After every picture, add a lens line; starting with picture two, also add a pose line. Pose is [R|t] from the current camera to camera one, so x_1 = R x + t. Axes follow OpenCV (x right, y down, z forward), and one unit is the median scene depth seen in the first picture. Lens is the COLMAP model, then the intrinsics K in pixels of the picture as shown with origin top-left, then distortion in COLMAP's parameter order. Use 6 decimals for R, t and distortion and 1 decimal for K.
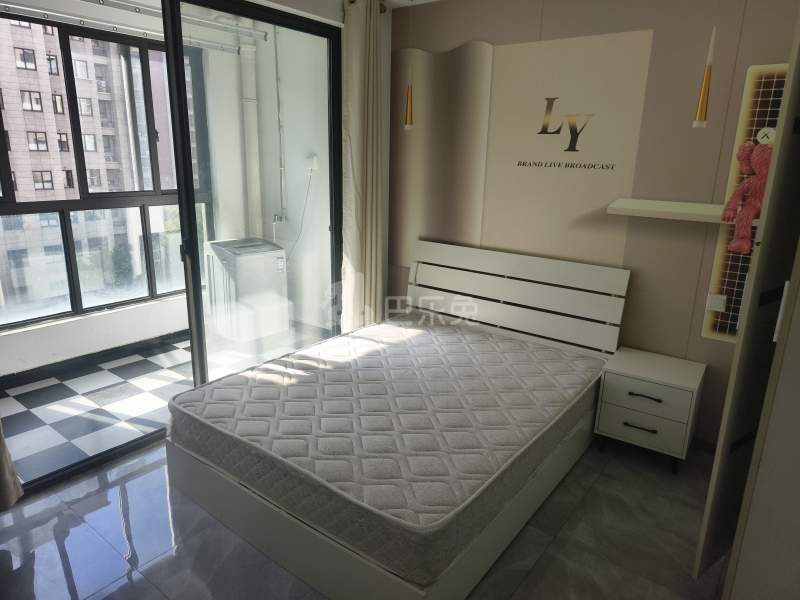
lens RADIAL K [[541.4, 0, 409.9], [0, 541.4, 297.0], [0, 0, 1]] dist [0.011665, -0.017585]
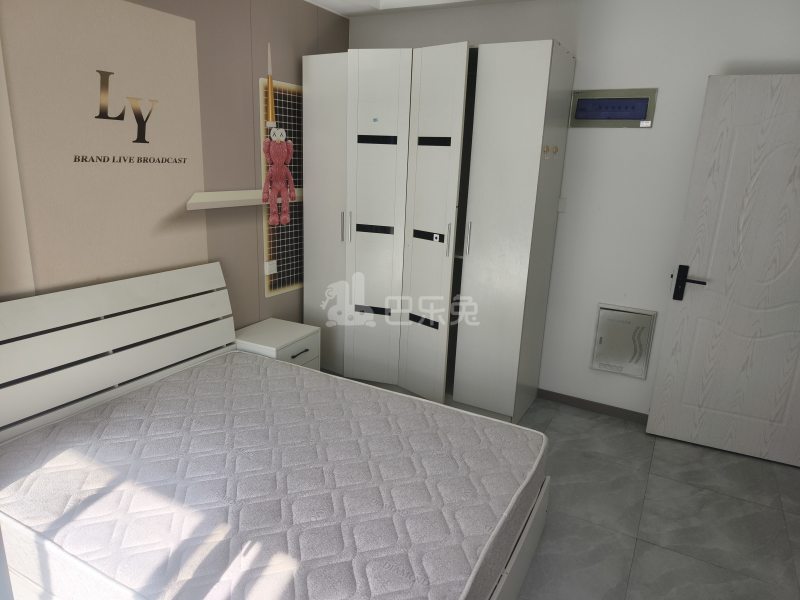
lens RADIAL K [[541.4, 0, 403.7], [0, 541.4, 297.5], [0, 0, 1]] dist [0.011665, -0.017585]
pose [[-0.160360, -0.280856, 0.946258, -0.638432], [0.208075, 0.927503, 0.310552, -0.231983], [-0.964878, 0.246693, -0.090296, 0.775034]]
